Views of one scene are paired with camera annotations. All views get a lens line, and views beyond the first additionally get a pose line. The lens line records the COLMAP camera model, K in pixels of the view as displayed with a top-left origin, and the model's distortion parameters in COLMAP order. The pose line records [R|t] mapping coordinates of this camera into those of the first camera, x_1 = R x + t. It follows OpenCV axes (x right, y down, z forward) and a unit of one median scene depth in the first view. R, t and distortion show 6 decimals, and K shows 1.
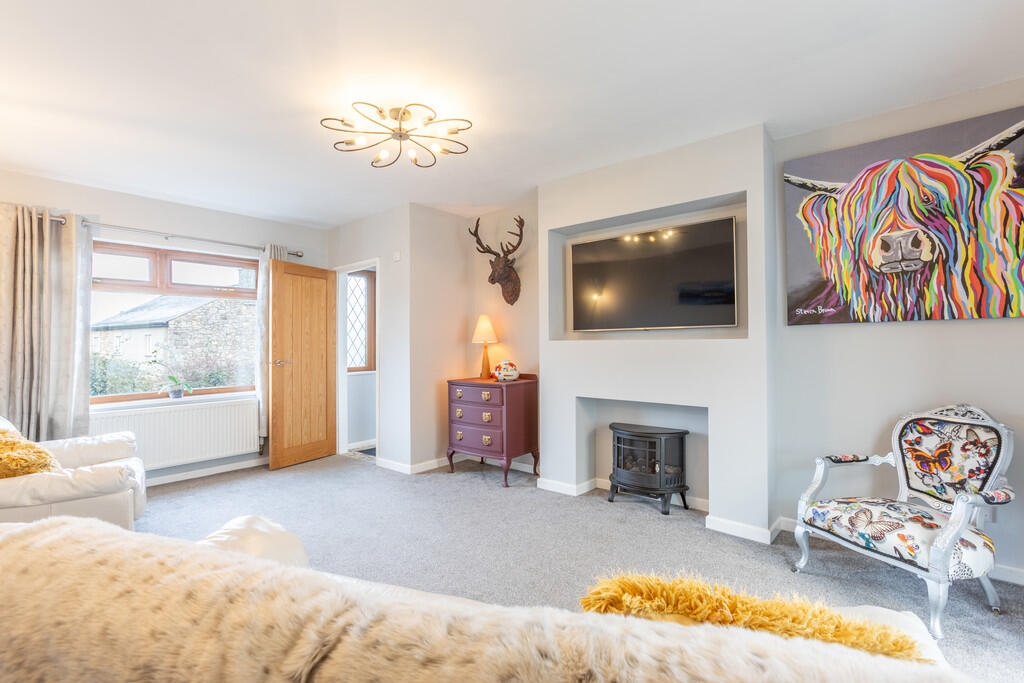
lens RADIAL K [[466.7, 0, 512.3], [0, 466.7, 343.2], [0, 0, 1]] dist [-0.011145, 0.009891]
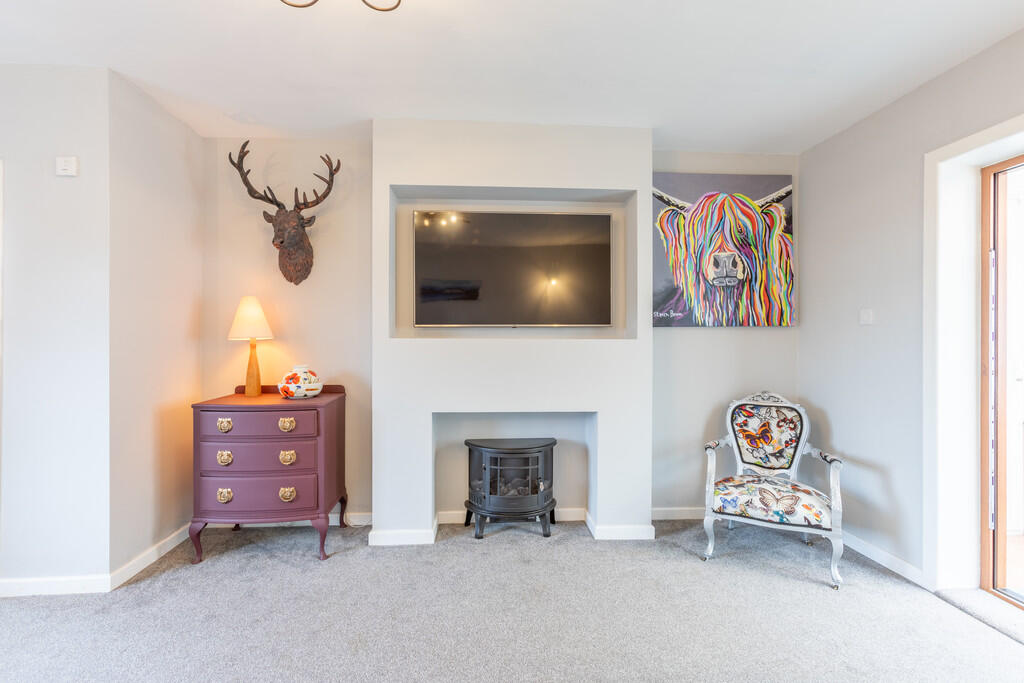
lens RADIAL K [[466.7, 0, 514.4], [0, 466.7, 340.0], [0, 0, 1]] dist [-0.011145, 0.009891]
pose [[0.720305, 0.006240, 0.693630, -0.344433], [-0.008789, 0.999961, 0.000132, -0.005381], [-0.693602, -0.006191, 0.720332, 0.419500]]
